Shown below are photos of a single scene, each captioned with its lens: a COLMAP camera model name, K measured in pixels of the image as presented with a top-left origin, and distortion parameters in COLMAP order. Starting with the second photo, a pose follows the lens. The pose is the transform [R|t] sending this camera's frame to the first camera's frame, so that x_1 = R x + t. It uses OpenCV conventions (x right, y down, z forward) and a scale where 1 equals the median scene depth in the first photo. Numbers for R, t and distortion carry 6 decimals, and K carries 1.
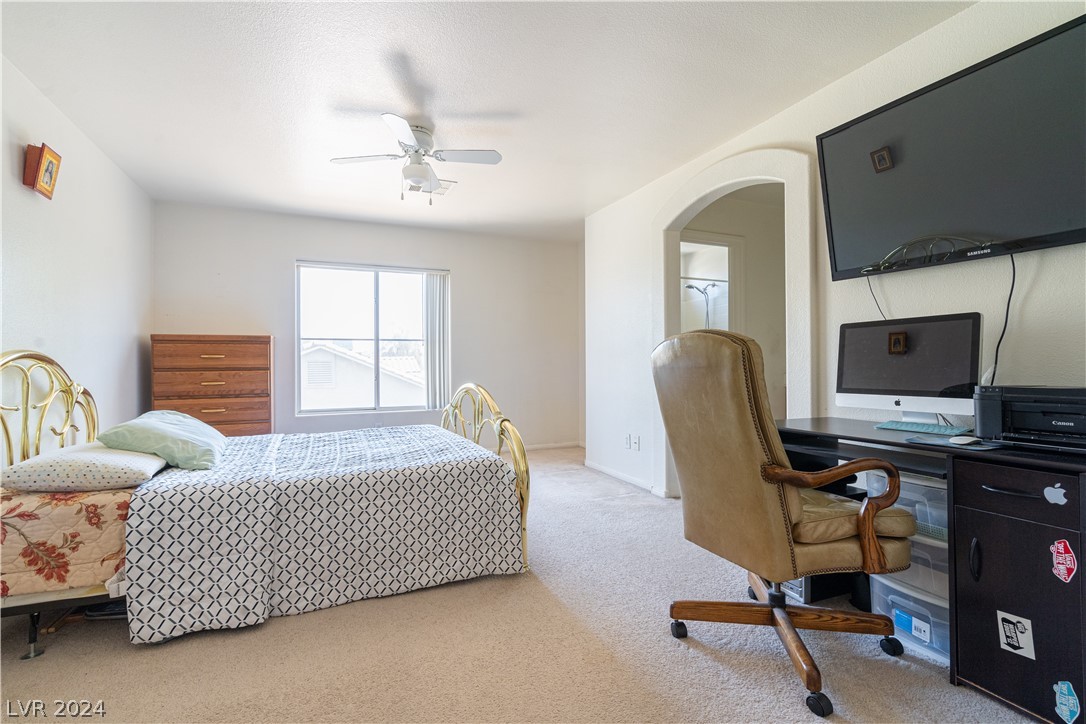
lens RADIAL K [[493.4, 0, 543.5], [0, 493.4, 364.0], [0, 0, 1]] dist [-0.006145, -0.000068]
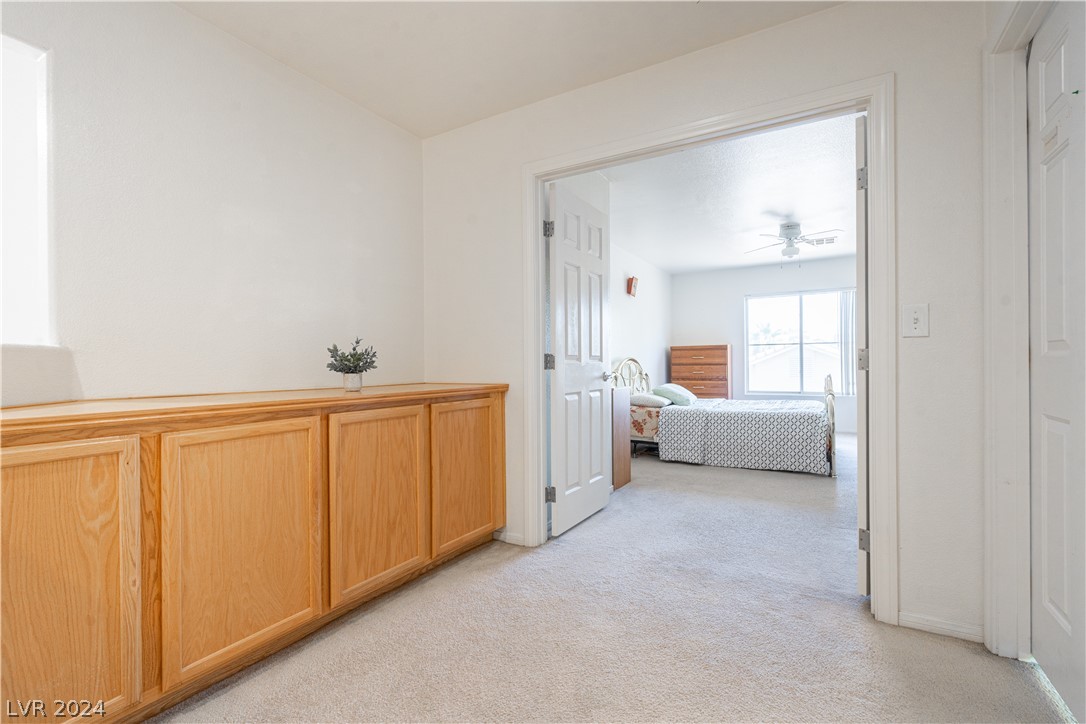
lens RADIAL K [[493.4, 0, 543.8], [0, 493.4, 363.6], [0, 0, 1]] dist [-0.006145, -0.000068]
pose [[0.584849, -0.001609, -0.811141, 0.915721], [0.008446, 0.999956, 0.004107, -0.009442], [0.811098, -0.009253, 0.584837, -1.024056]]
